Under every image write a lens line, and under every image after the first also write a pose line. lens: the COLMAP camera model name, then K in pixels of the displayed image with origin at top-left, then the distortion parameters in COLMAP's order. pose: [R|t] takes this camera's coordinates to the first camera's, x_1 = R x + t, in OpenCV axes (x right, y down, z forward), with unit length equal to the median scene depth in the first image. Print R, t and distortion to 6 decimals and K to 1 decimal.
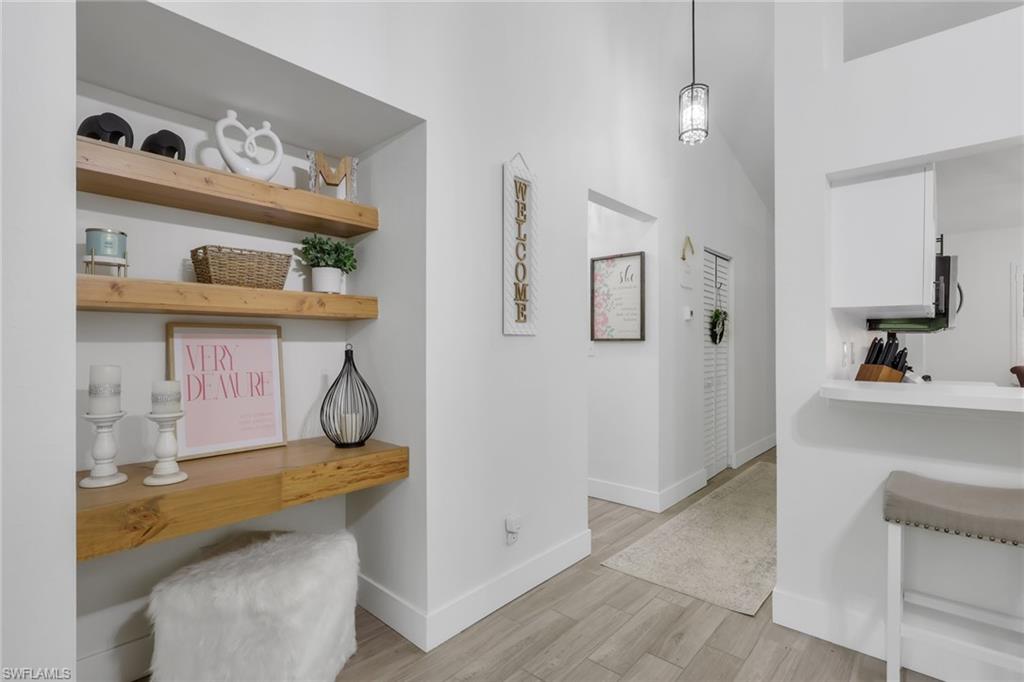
lens RADIAL K [[483.6, 0, 512.0], [0, 483.6, 341.0], [0, 0, 1]] dist [-0.000473, -0.000241]
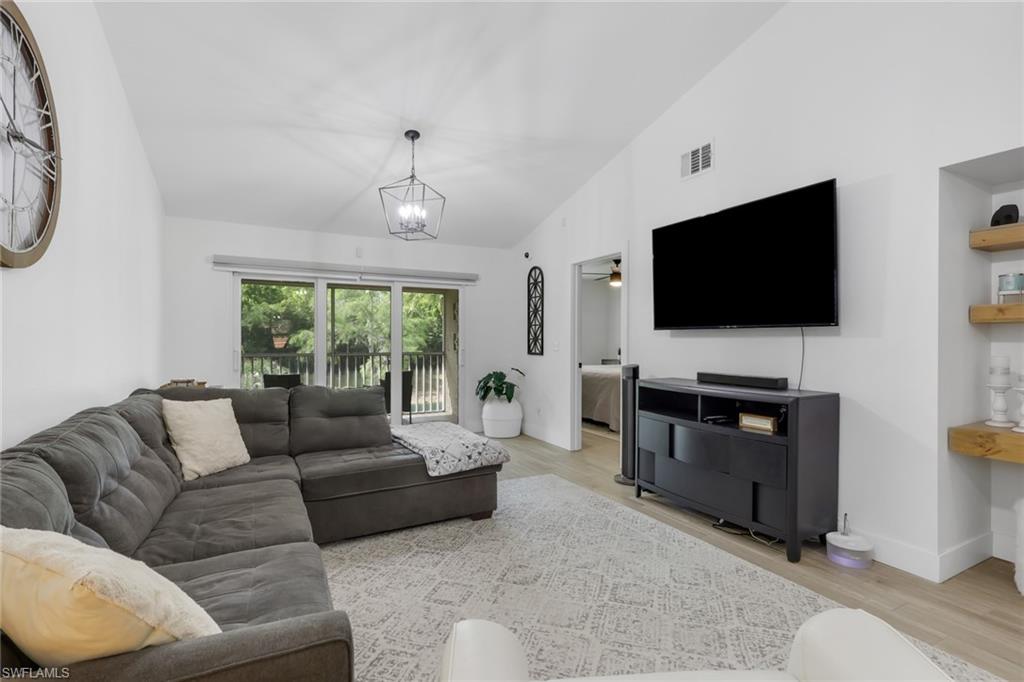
lens RADIAL K [[483.6, 0, 512.0], [0, 483.6, 341.0], [0, 0, 1]] dist [-0.000473, -0.000241]
pose [[-0.344241, 0.001396, -0.938880, 0.919409], [0.006439, 0.999979, -0.000874, -0.008928], [0.938859, -0.006346, -0.344243, -0.013556]]
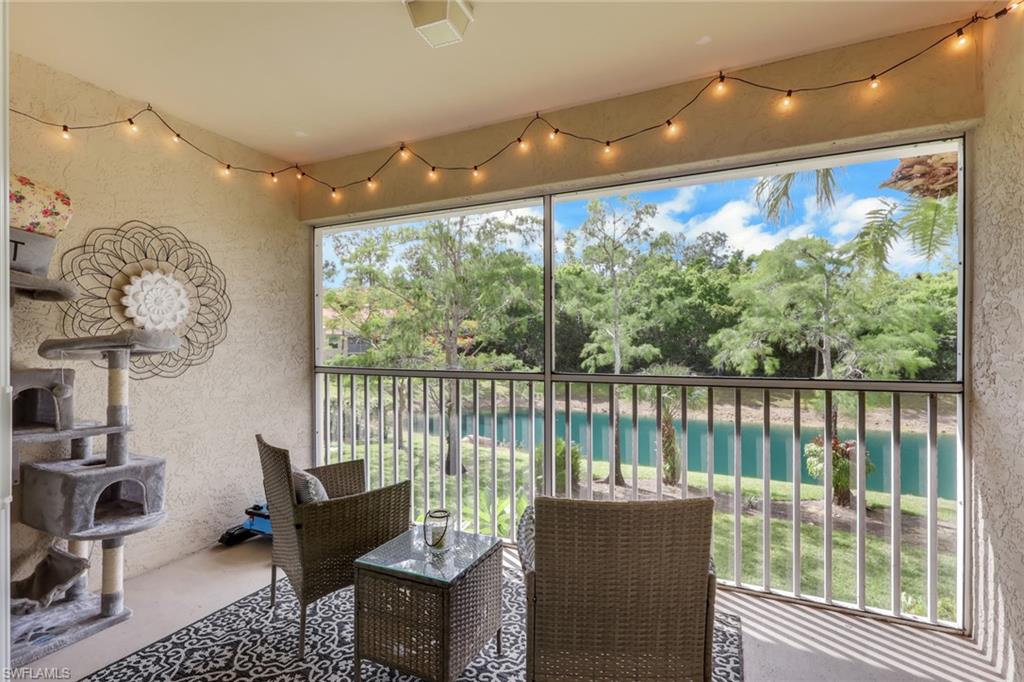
lens RADIAL K [[473.1, 0, 514.3], [0, 473.1, 346.5], [0, 0, 1]] dist [-0.000873, 0.000350]
pose [[-0.955397, 0.006227, -0.295260, -1.474299], [0.007499, 0.999967, -0.003174, 0.008698], [0.295230, -0.005246, -0.955412, -1.264770]]
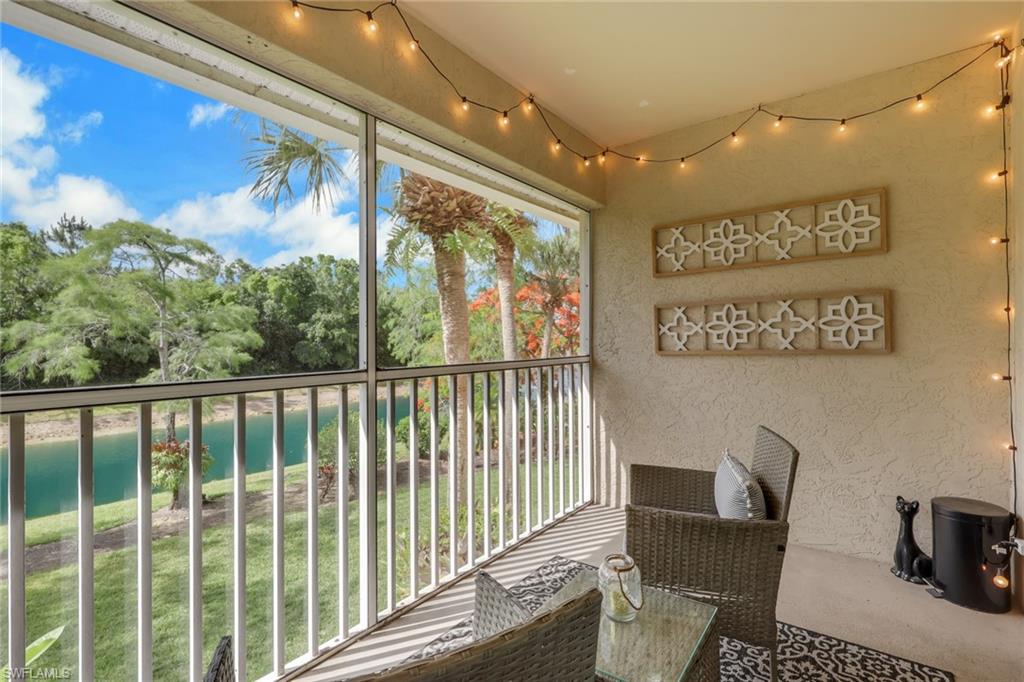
lens RADIAL K [[473.8, 0, 512.0], [0, 473.8, 341.0], [0, 0, 1]] dist [-0.000195, -0.000093]
pose [[0.078279, 0.003028, -0.996927, -1.041803], [0.015683, 0.999868, 0.004268, 0.022577], [0.996808, -0.015969, 0.078221, -2.234606]]
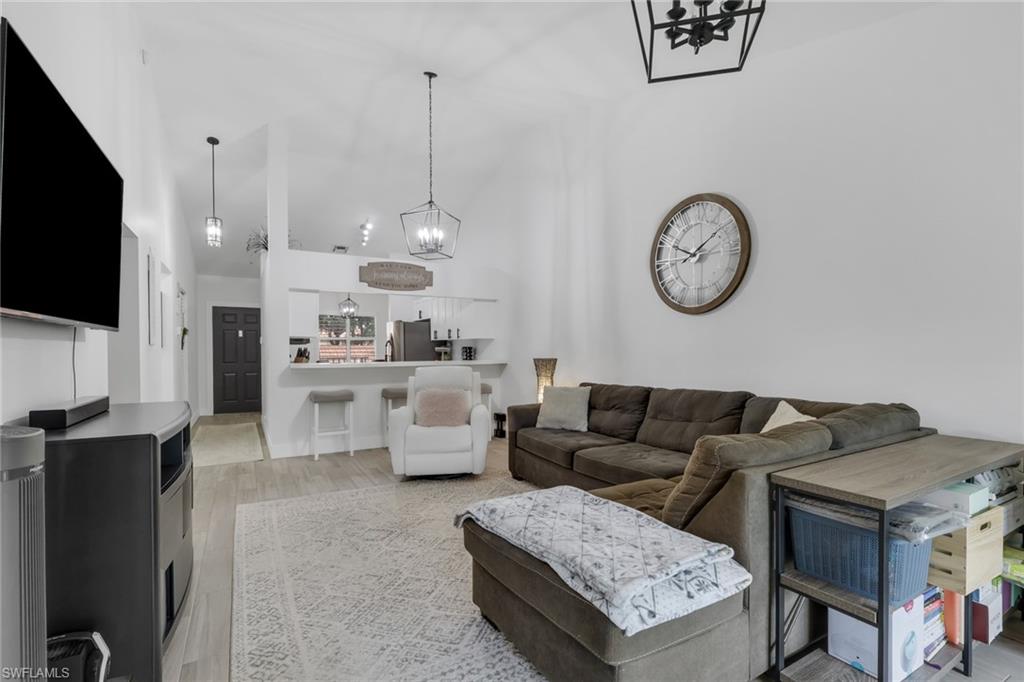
lens RADIAL K [[476.8, 0, 513.9], [0, 476.8, 352.9], [0, 0, 1]] dist [-0.001144, 0.000003]
pose [[0.312906, -0.007334, 0.949756, -1.386568], [-0.004647, 0.999946, 0.009253, -0.005900], [-0.949773, -0.007309, 0.312855, -0.965643]]
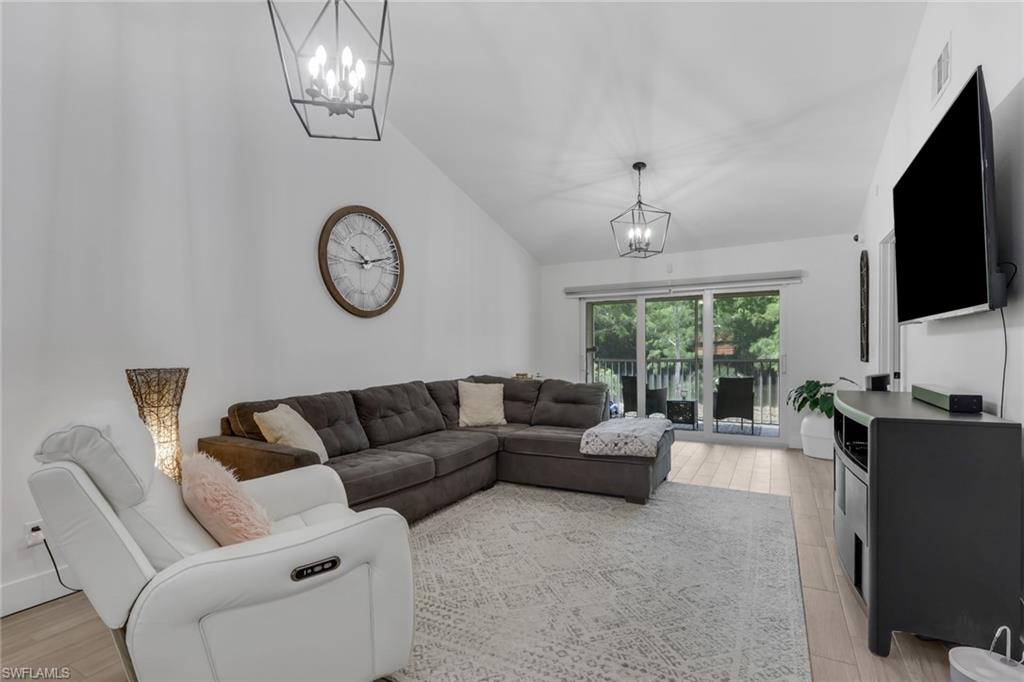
lens RADIAL K [[479.2, 0, 515.1], [0, 479.2, 354.9], [0, 0, 1]] dist [-0.002132, -0.000275]
pose [[-0.972606, 0.011737, -0.232162, 0.334312], [0.012374, 0.999923, -0.001289, 0.020760], [0.232129, -0.004127, -0.972676, 0.907516]]
